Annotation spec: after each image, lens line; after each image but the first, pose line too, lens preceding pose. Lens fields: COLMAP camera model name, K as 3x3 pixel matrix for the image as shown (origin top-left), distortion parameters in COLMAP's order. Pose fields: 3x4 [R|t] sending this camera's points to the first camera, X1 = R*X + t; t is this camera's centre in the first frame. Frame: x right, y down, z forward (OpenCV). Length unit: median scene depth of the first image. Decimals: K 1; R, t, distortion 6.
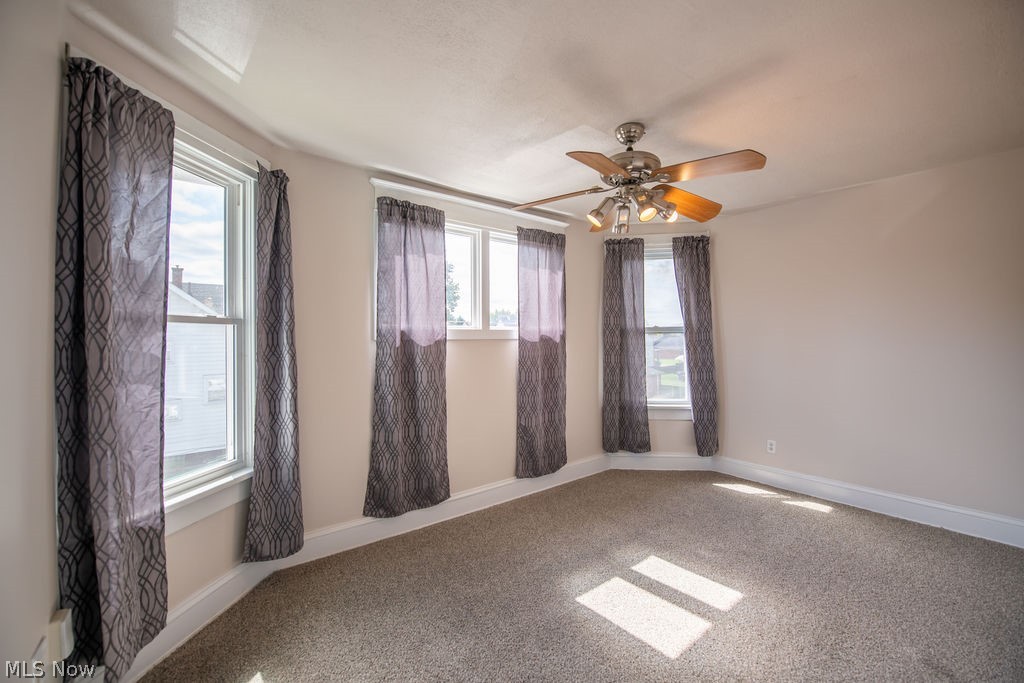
lens RADIAL K [[407.9, 0, 513.4], [0, 407.9, 337.6], [0, 0, 1]] dist [-0.018261, -0.000397]
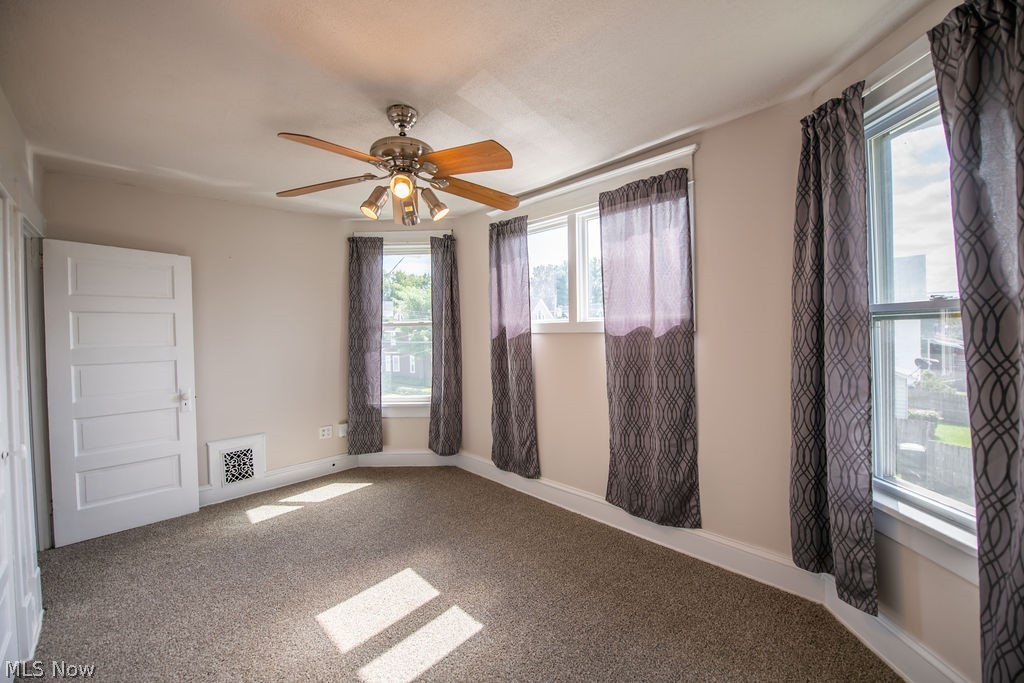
lens RADIAL K [[407.9, 0, 511.5], [0, 407.9, 335.1], [0, 0, 1]] dist [-0.018261, -0.000397]
pose [[0.112081, 0.023027, -0.993432, 0.802712], [0.024369, 0.999367, 0.025914, -0.016442], [0.993400, -0.027114, 0.111449, 0.727013]]
